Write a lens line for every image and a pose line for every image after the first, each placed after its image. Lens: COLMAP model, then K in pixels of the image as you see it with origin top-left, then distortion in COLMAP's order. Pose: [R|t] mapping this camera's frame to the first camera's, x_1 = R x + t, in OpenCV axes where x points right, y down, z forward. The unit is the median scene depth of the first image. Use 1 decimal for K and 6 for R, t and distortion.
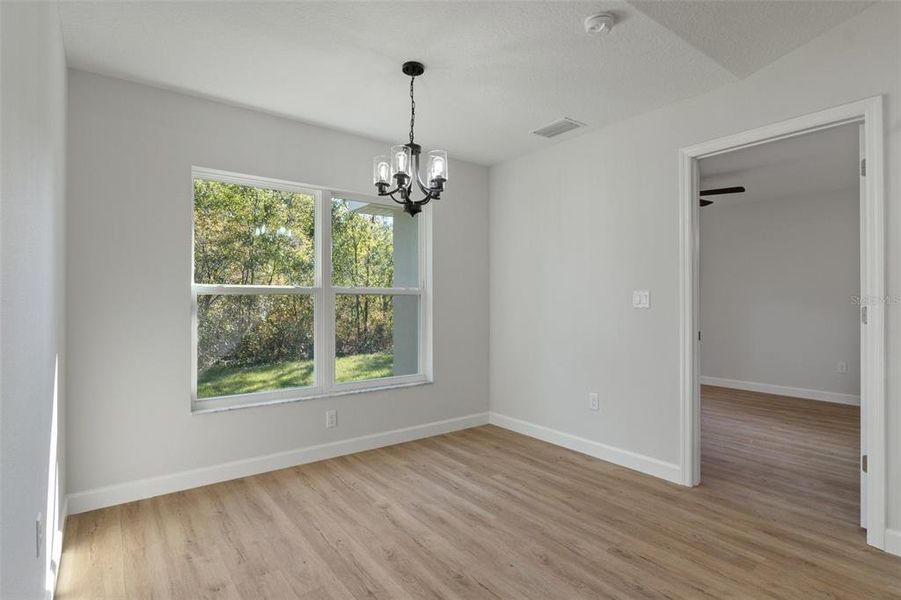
lens RADIAL K [[449.2, 0, 450.5], [0, 449.2, 300.0], [0, 0, 1]] dist [0.000680, 0.000258]
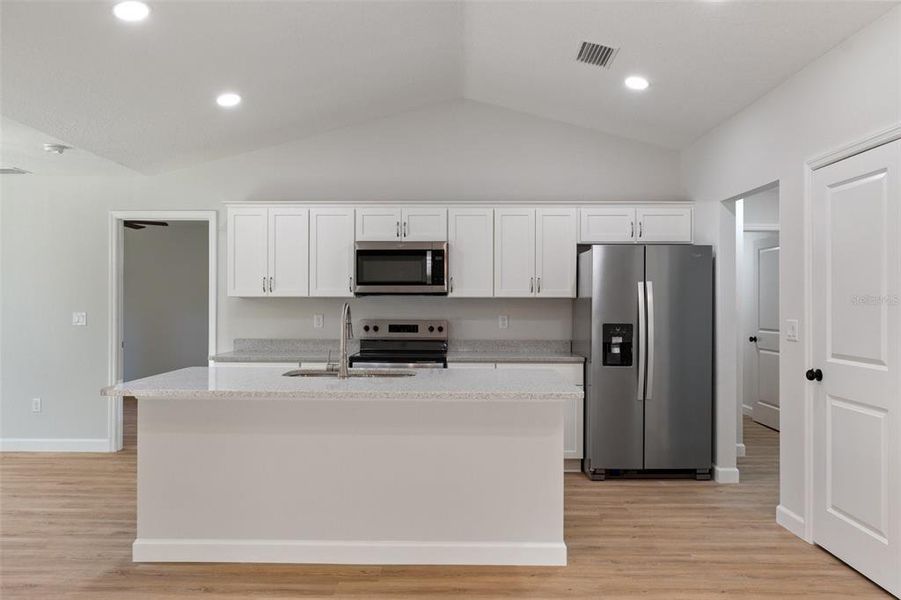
lens RADIAL K [[677.8, 0, 451.4], [0, 677.8, 295.2], [0, 0, 1]] dist [0.000292, 0.002600]
pose [[0.612978, 0.007159, 0.790067, -0.502005], [-0.003659, 0.999974, -0.006222, -0.067110], [-0.790091, 0.000923, 0.612989, -1.134000]]
